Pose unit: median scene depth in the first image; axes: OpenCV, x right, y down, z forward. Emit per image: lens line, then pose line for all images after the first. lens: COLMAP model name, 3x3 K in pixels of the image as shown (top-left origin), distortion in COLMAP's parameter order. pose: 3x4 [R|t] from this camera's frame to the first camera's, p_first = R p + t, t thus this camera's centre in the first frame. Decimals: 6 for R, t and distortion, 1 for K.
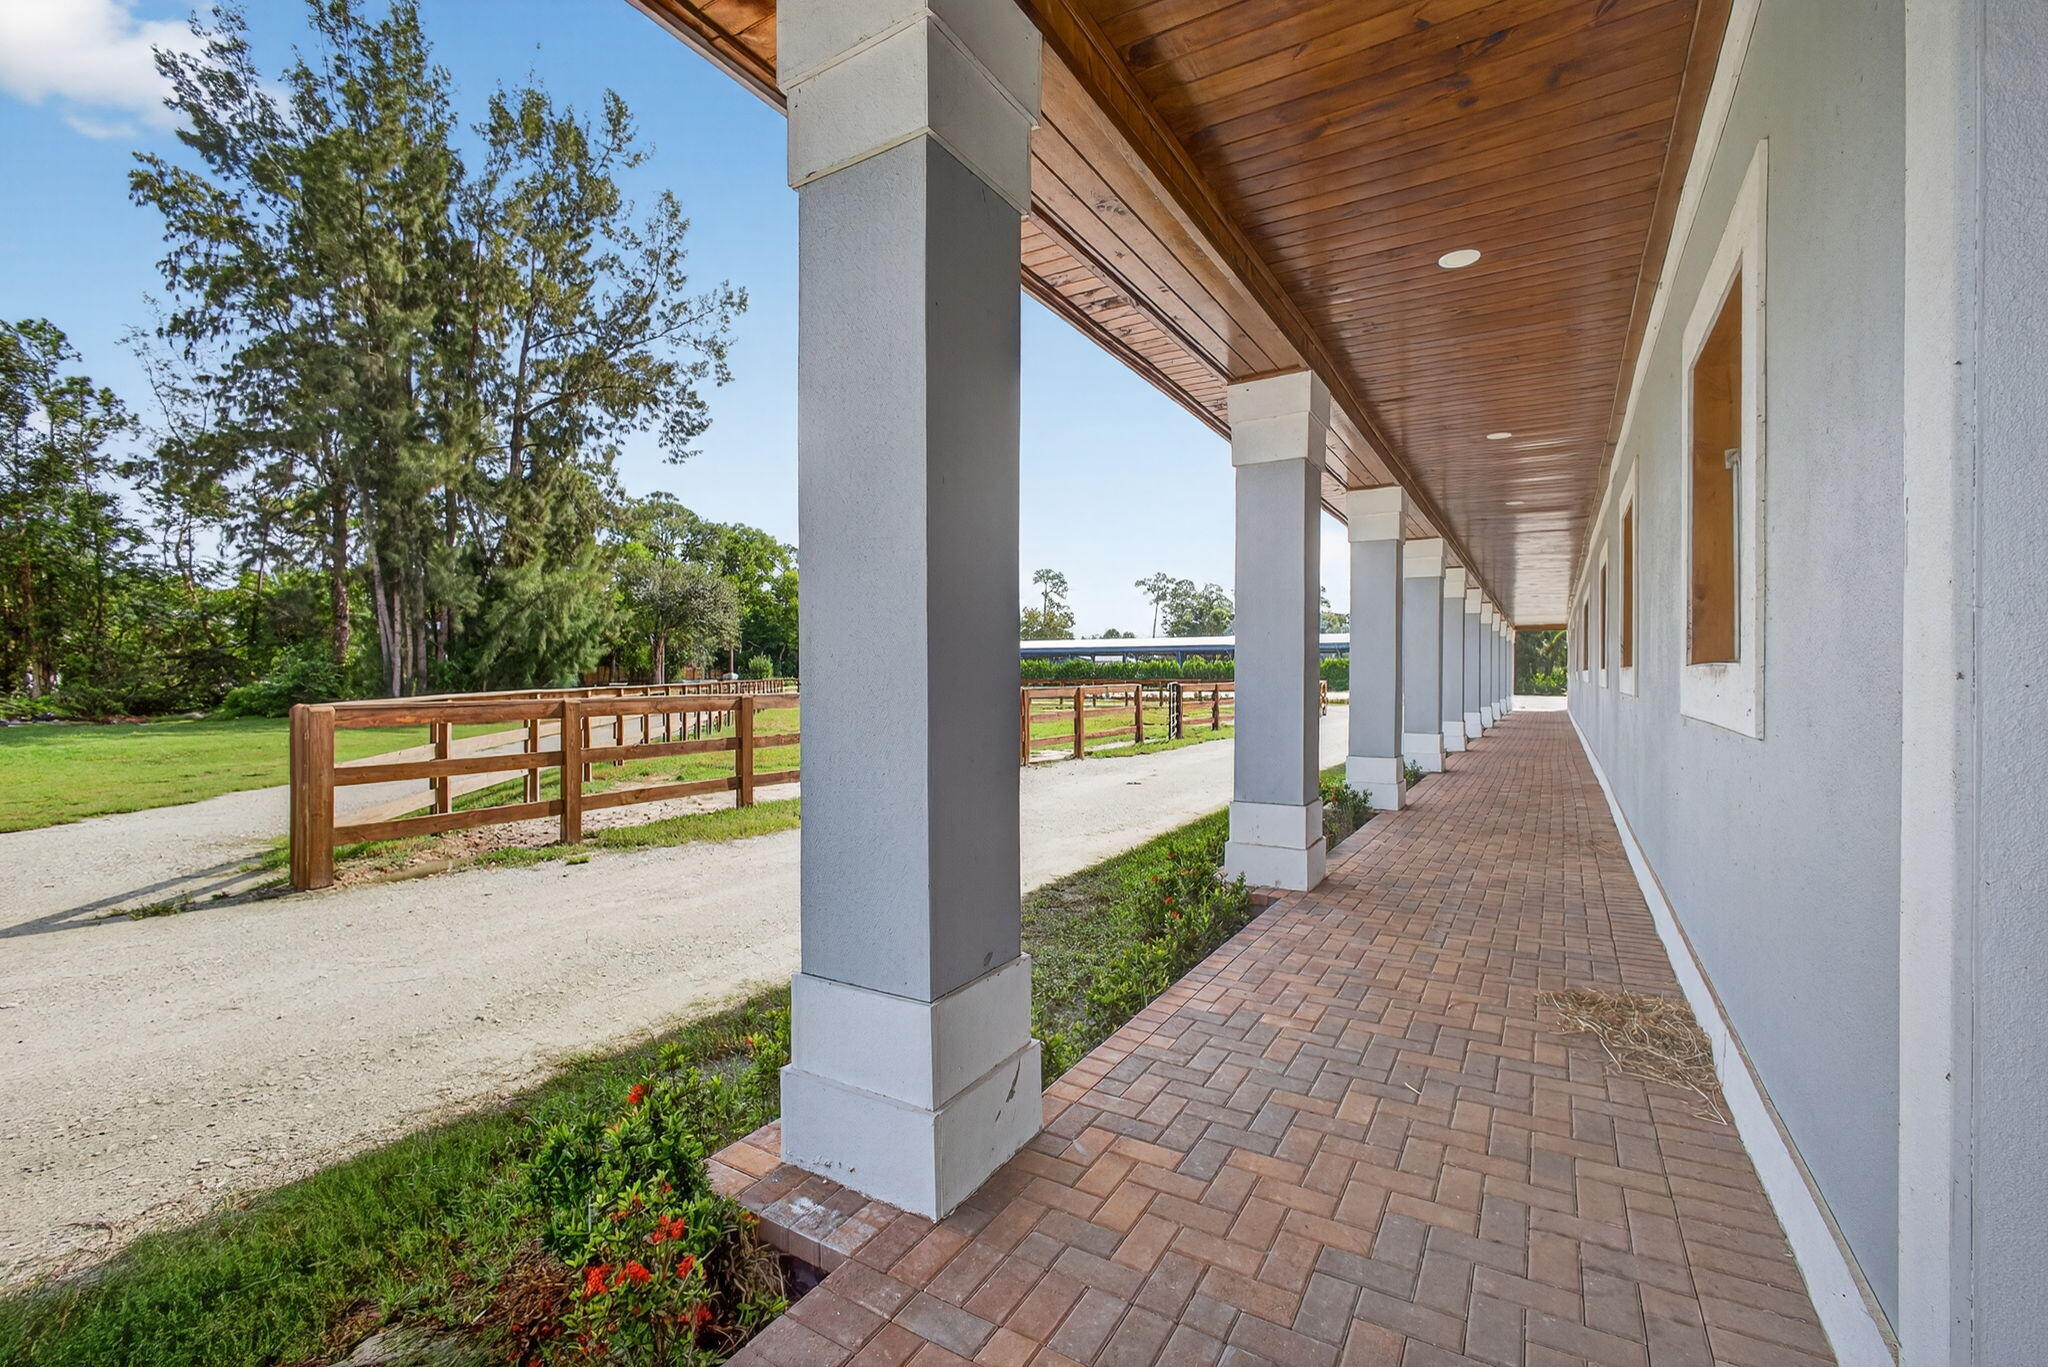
lens RADIAL K [[873.7, 0, 1026.3], [0, 873.7, 684.0], [0, 0, 1]] dist [-0.011107, 0.007008]
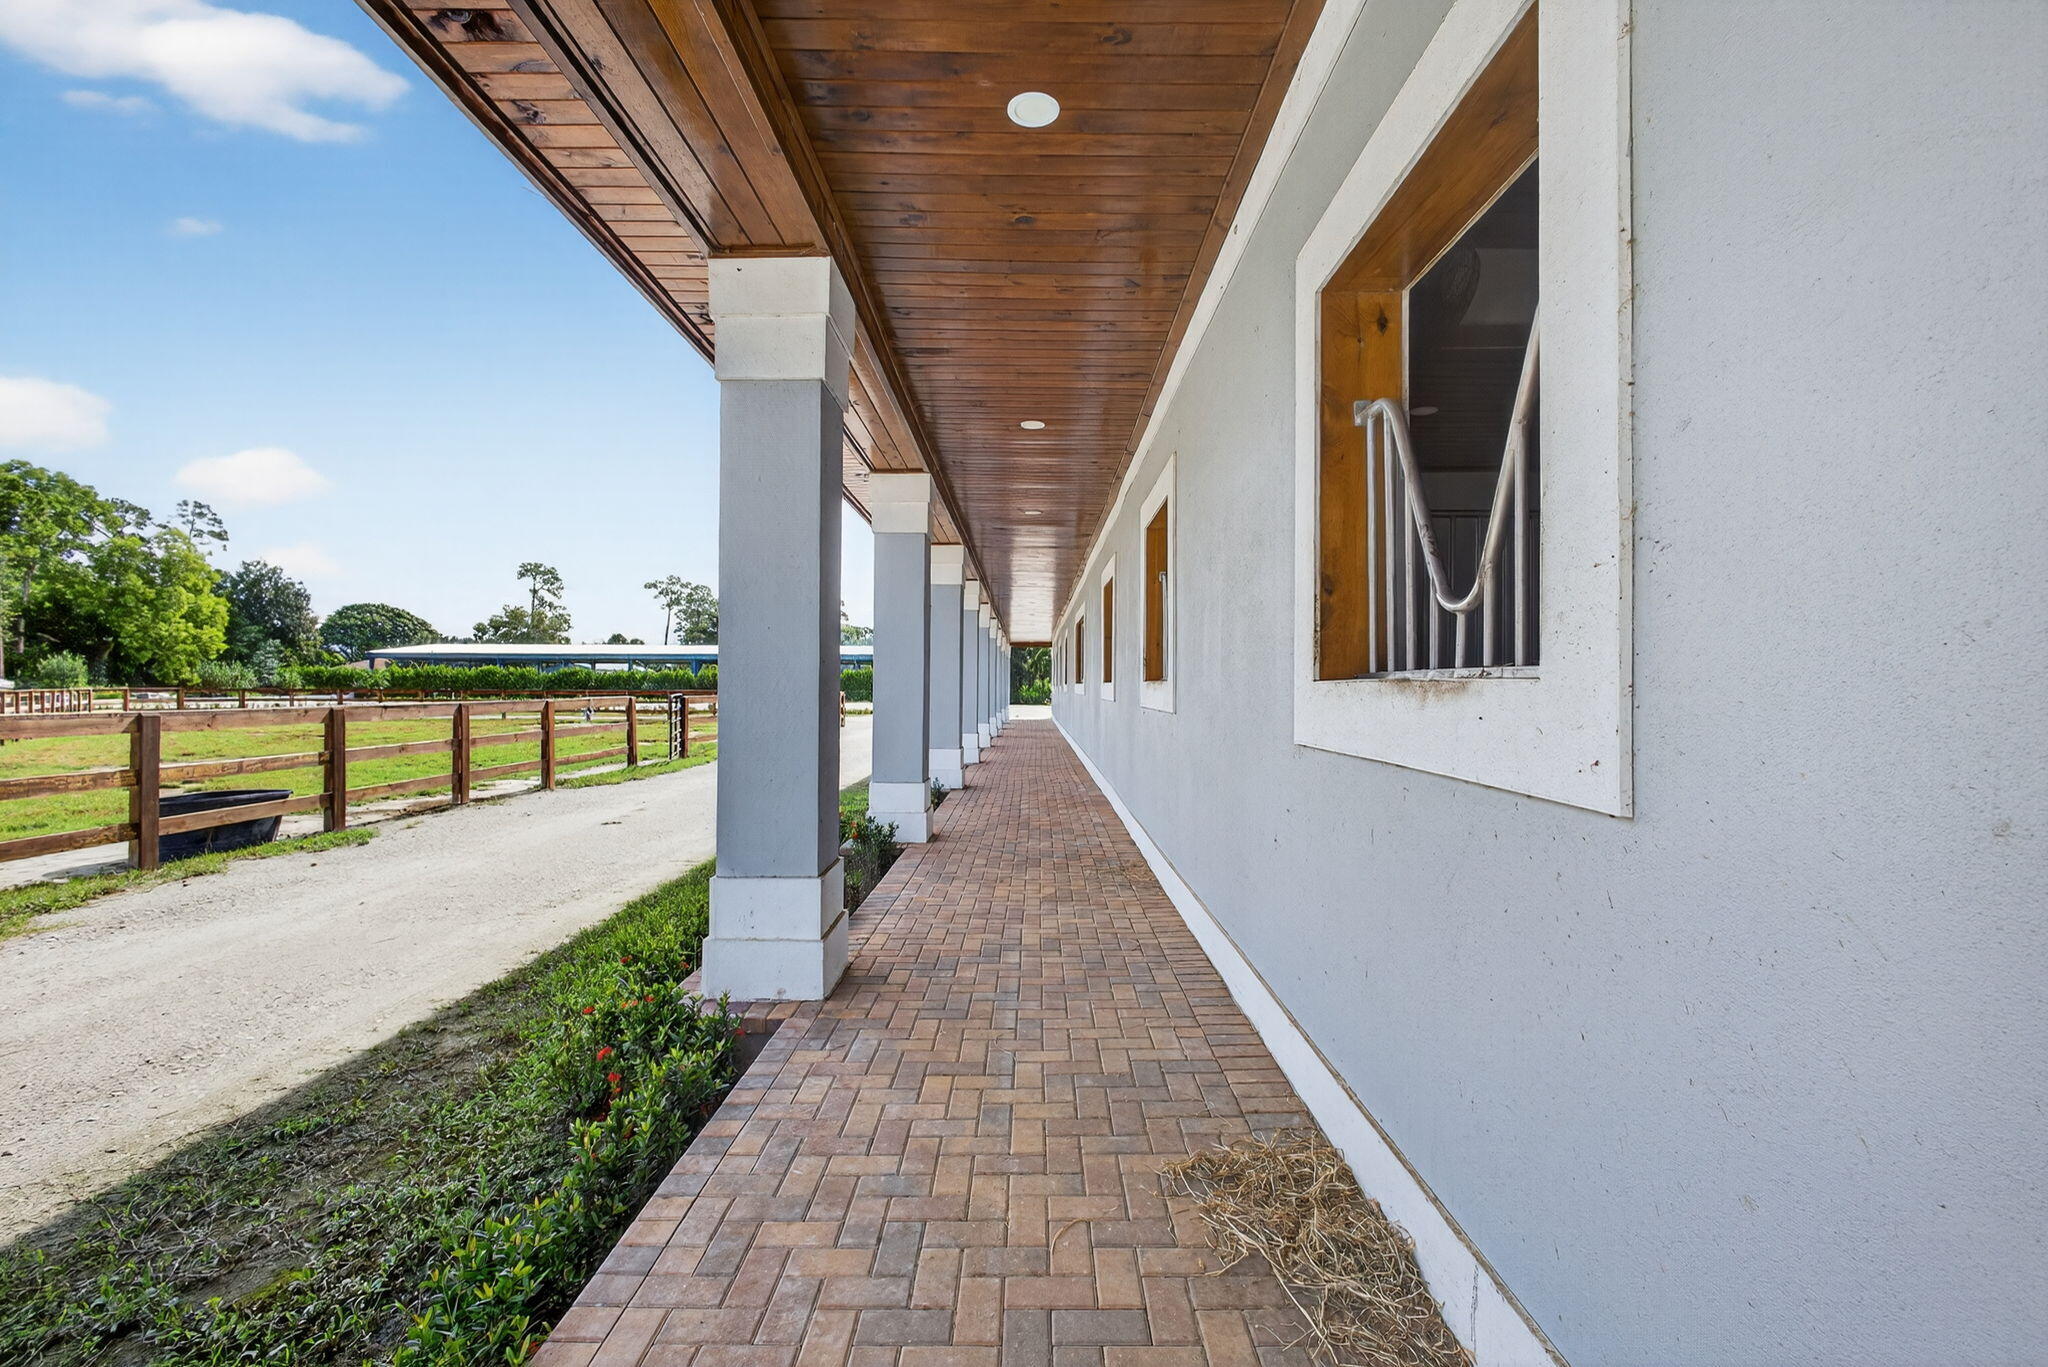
lens RADIAL K [[873.7, 0, 1026.3], [0, 873.7, 684.0], [0, 0, 1]] dist [-0.011107, 0.007008]
pose [[0.859705, 0.005542, 0.510761, 0.062640], [0.000540, 0.999931, -0.011760, -0.003892], [-0.510791, 0.010386, 0.859642, 0.189665]]
